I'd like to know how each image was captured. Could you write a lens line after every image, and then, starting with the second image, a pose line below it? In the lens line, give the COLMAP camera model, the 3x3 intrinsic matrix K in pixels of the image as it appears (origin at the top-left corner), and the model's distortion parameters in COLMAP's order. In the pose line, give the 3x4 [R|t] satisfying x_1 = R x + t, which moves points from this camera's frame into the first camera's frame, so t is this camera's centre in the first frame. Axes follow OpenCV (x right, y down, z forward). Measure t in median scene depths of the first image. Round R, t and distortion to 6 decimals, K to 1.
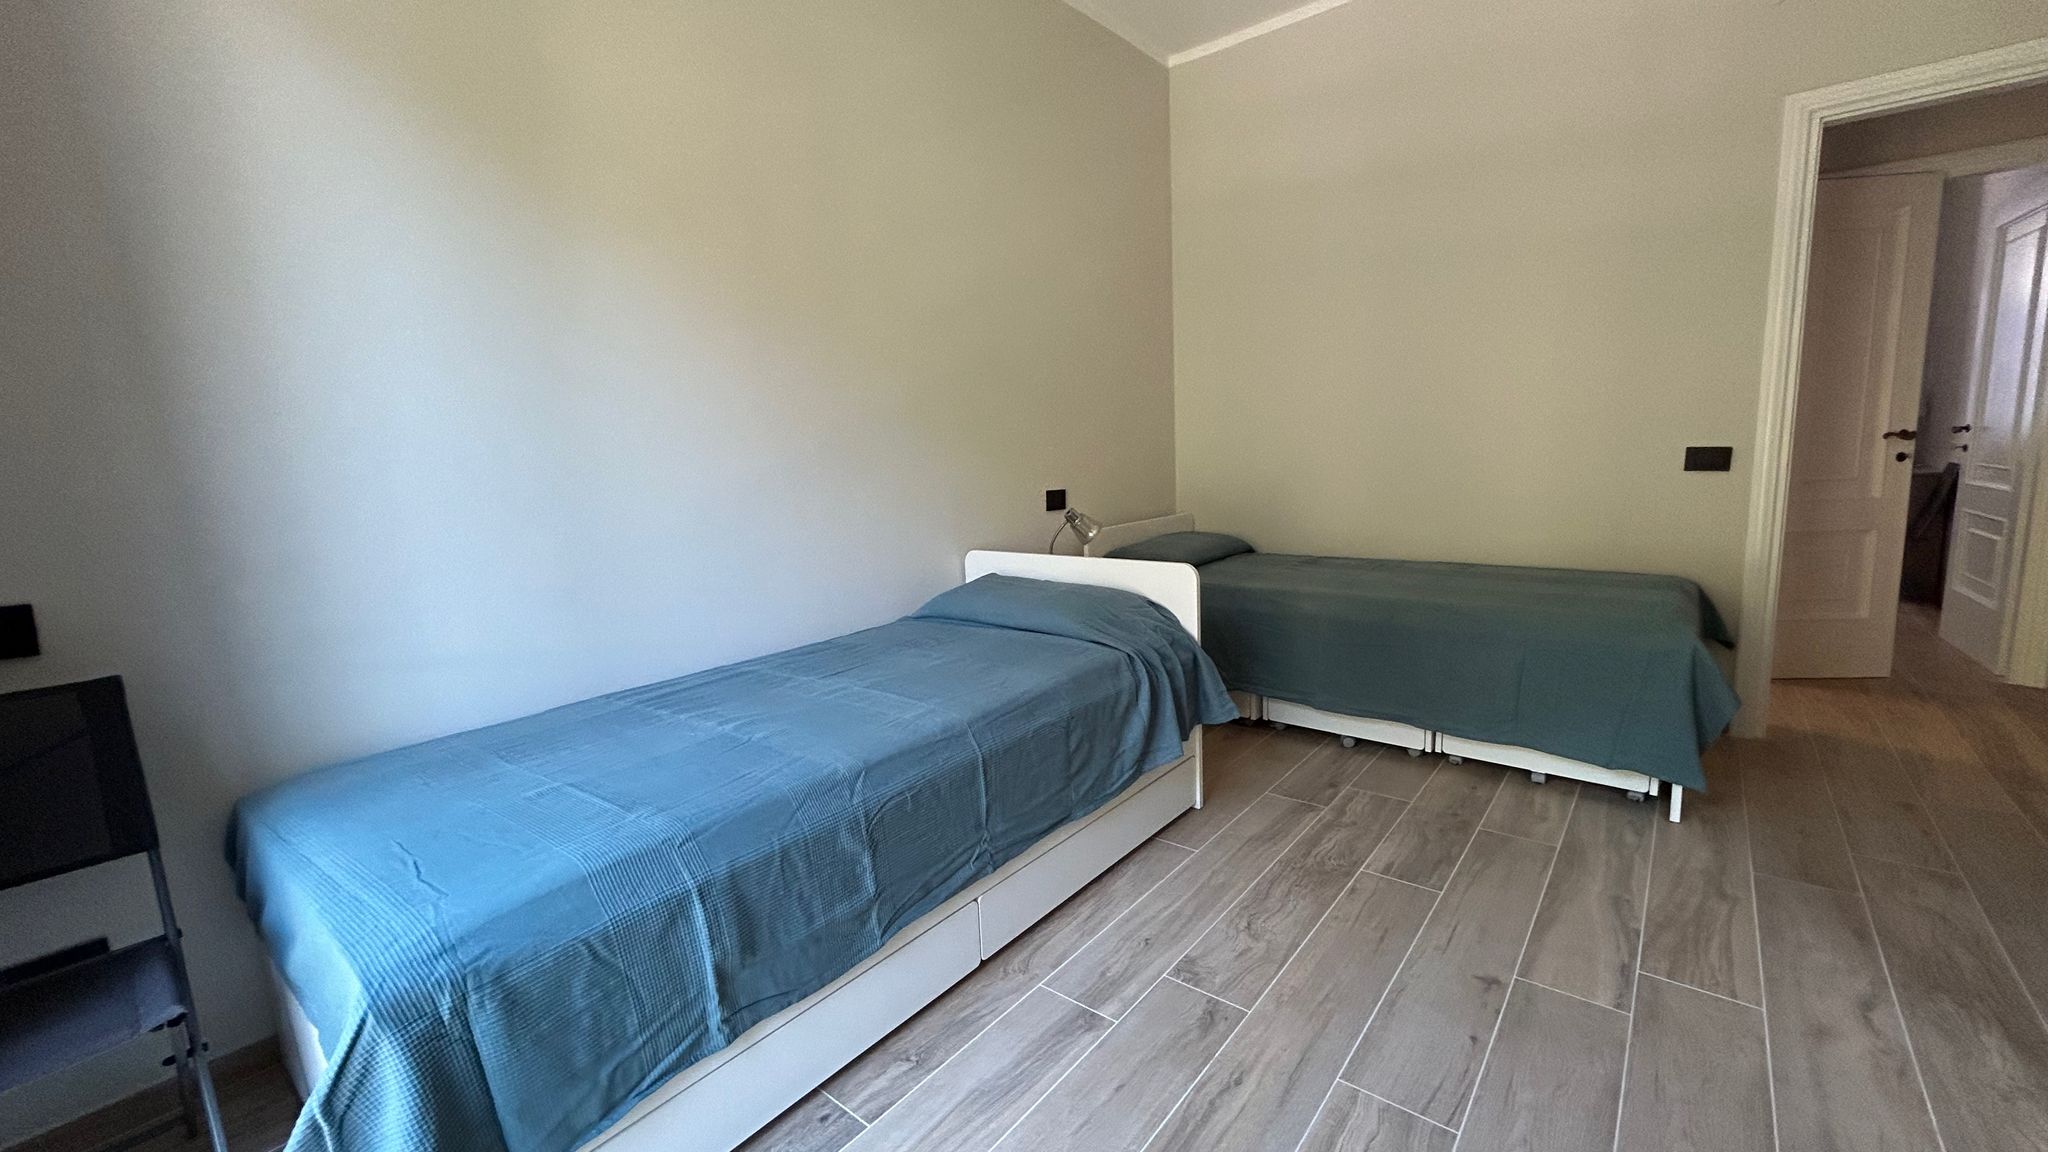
lens RADIAL K [[827.4, 0, 1017.2], [0, 827.4, 576.5], [0, 0, 1]] dist [-0.009955, 0.004039]
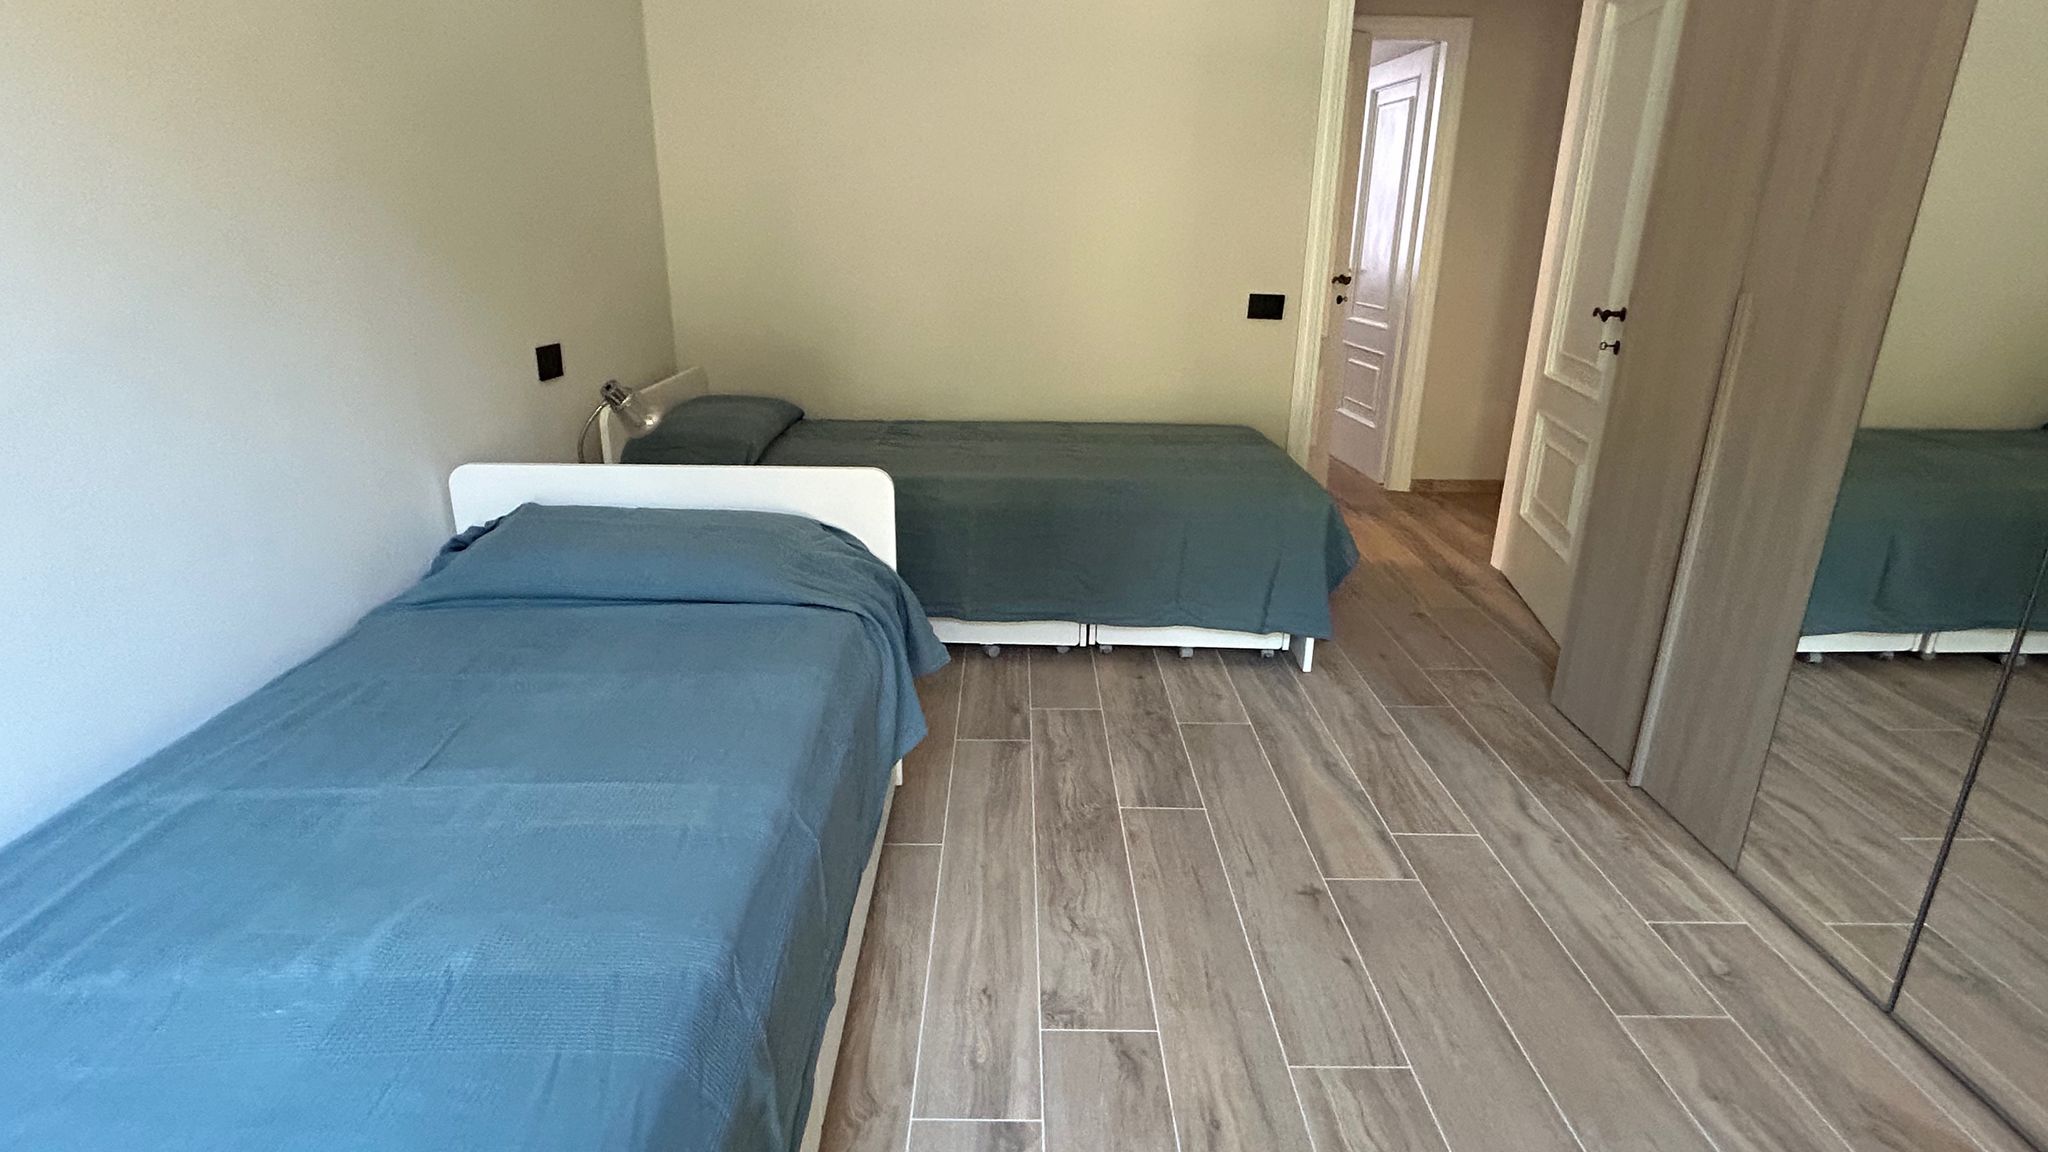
lens RADIAL K [[1029.4, 0, 1017.5], [0, 1029.4, 570.6], [0, 0, 1]] dist [-0.003002, -0.000283]
pose [[0.767221, -0.158245, 0.621555, -0.312139], [0.057347, 0.982129, 0.179259, -0.094610], [-0.638814, -0.101887, 0.762585, 0.275474]]
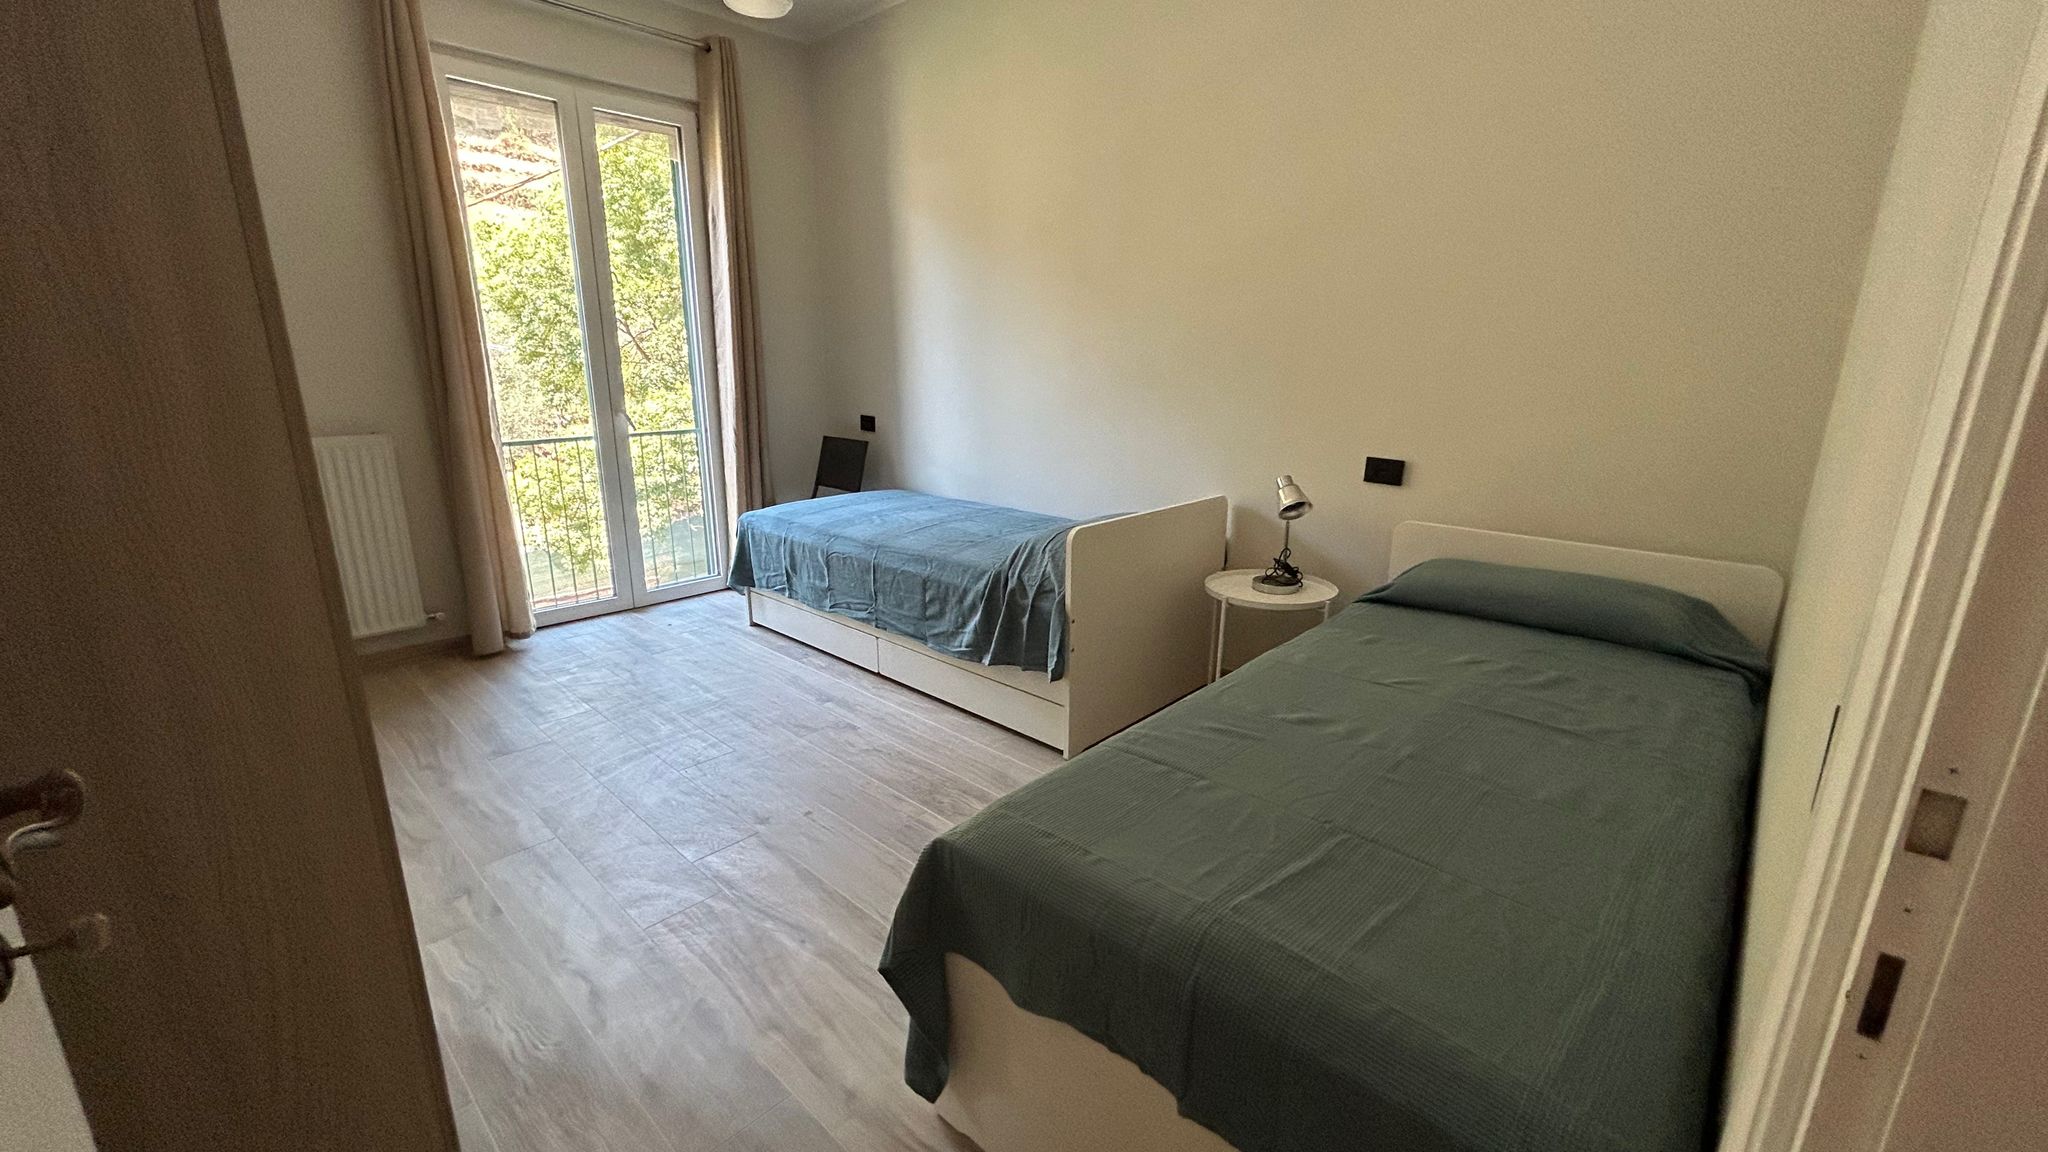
lens RADIAL K [[827.4, 0, 1017.3], [0, 827.4, 577.9], [0, 0, 1]] dist [-0.009955, 0.004039]
pose [[-0.065667, 0.303027, -0.950717, 1.416453], [-0.153433, 0.938376, 0.309691, -0.309867], [0.985975, 0.166208, -0.015126, 1.119923]]
